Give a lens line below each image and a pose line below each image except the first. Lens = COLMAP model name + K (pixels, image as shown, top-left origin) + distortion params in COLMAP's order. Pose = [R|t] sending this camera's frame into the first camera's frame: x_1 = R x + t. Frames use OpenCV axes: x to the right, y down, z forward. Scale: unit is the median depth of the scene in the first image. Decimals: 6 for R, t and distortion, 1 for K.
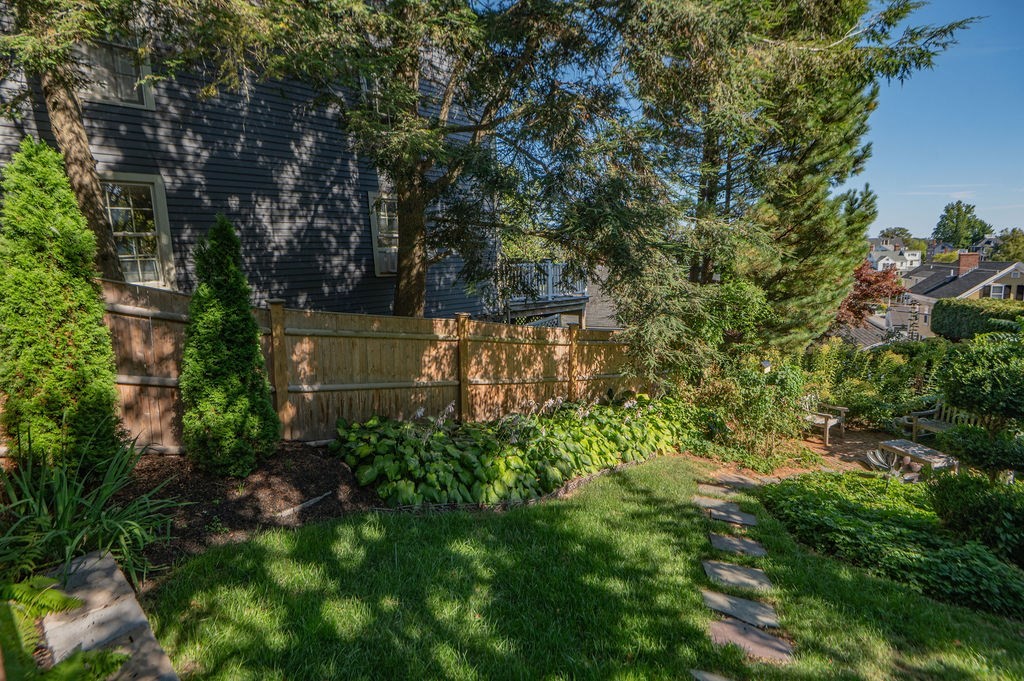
lens RADIAL K [[482.4, 0, 508.3], [0, 482.4, 320.7], [0, 0, 1]] dist [-0.015883, -0.001237]
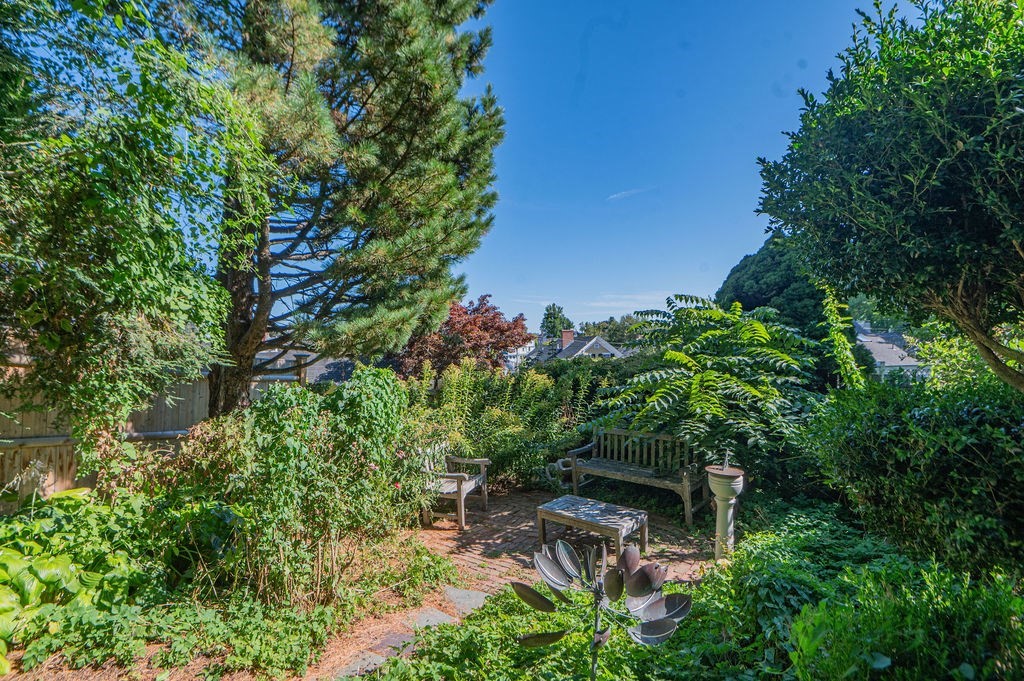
lens RADIAL K [[470.4, 0, 513.9], [0, 470.4, 321.0], [0, 0, 1]] dist [-0.019414, -0.011033]
pose [[0.785084, 0.044434, 0.617793, 0.447231], [0.077189, 0.982629, -0.168765, 0.143264], [-0.614561, 0.180181, 0.768017, 0.611860]]
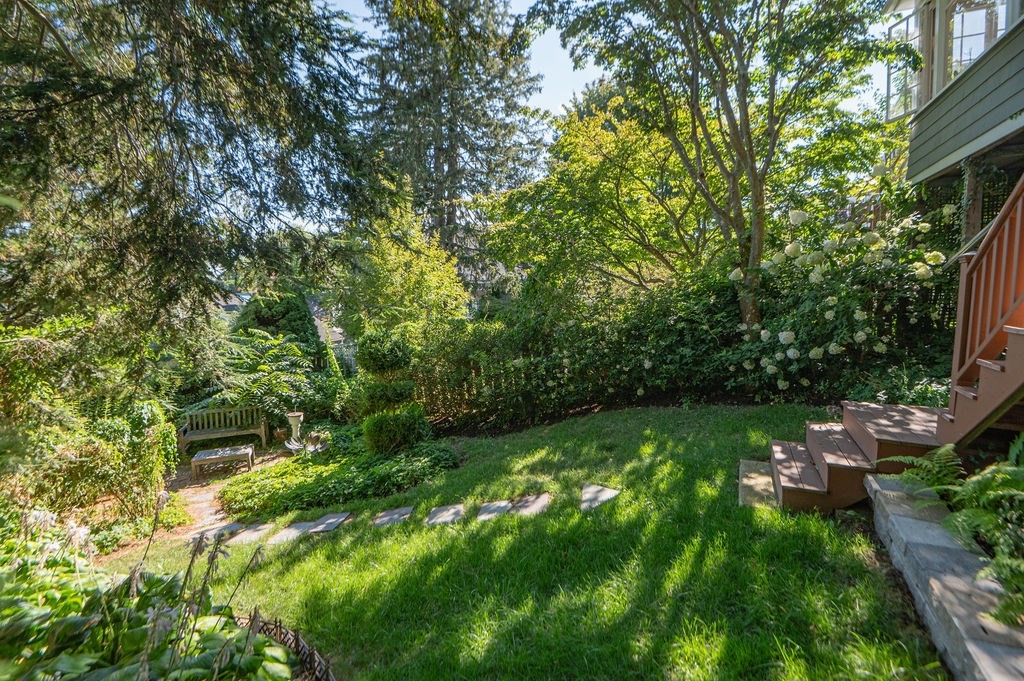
lens RADIAL K [[470.4, 0, 513.9], [0, 470.4, 321.0], [0, 0, 1]] dist [-0.019414, -0.011033]
pose [[-0.218539, -0.030828, 0.975341, -0.388987], [0.148805, 0.986759, 0.064531, -0.004163], [-0.964416, 0.159239, -0.211058, 0.555034]]
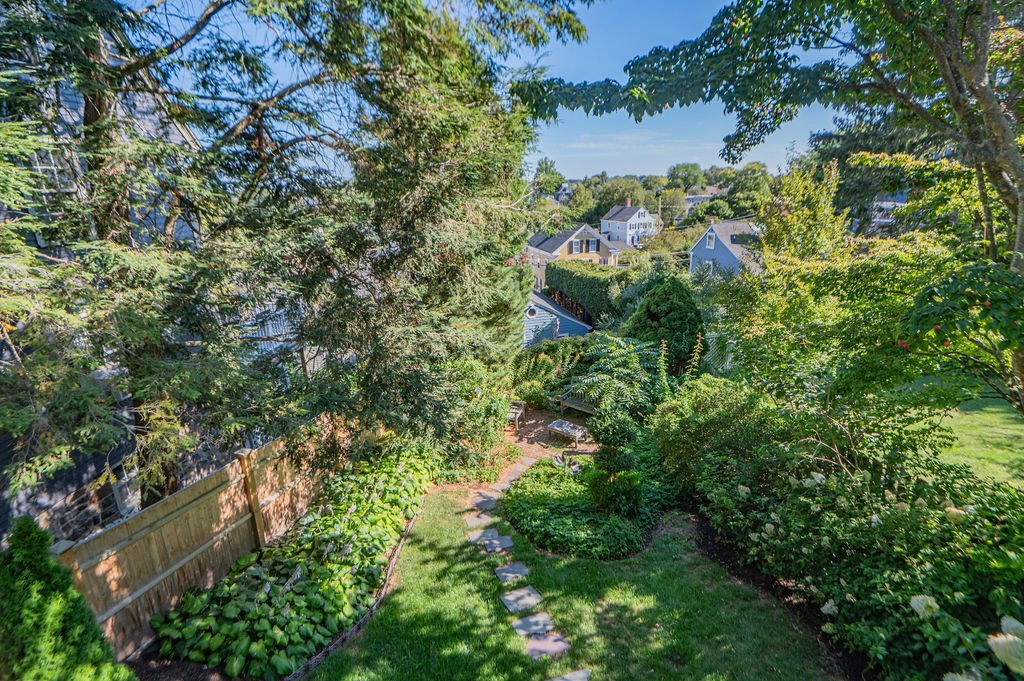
lens RADIAL K [[475.2, 0, 518.5], [0, 475.2, 337.0], [0, 0, 1]] dist [-0.048191, -0.000446]
pose [[0.764158, -0.187960, 0.617037, -0.200920], [0.078048, 0.976517, 0.200807, -0.379979], [-0.640290, -0.105290, 0.760883, -0.074961]]
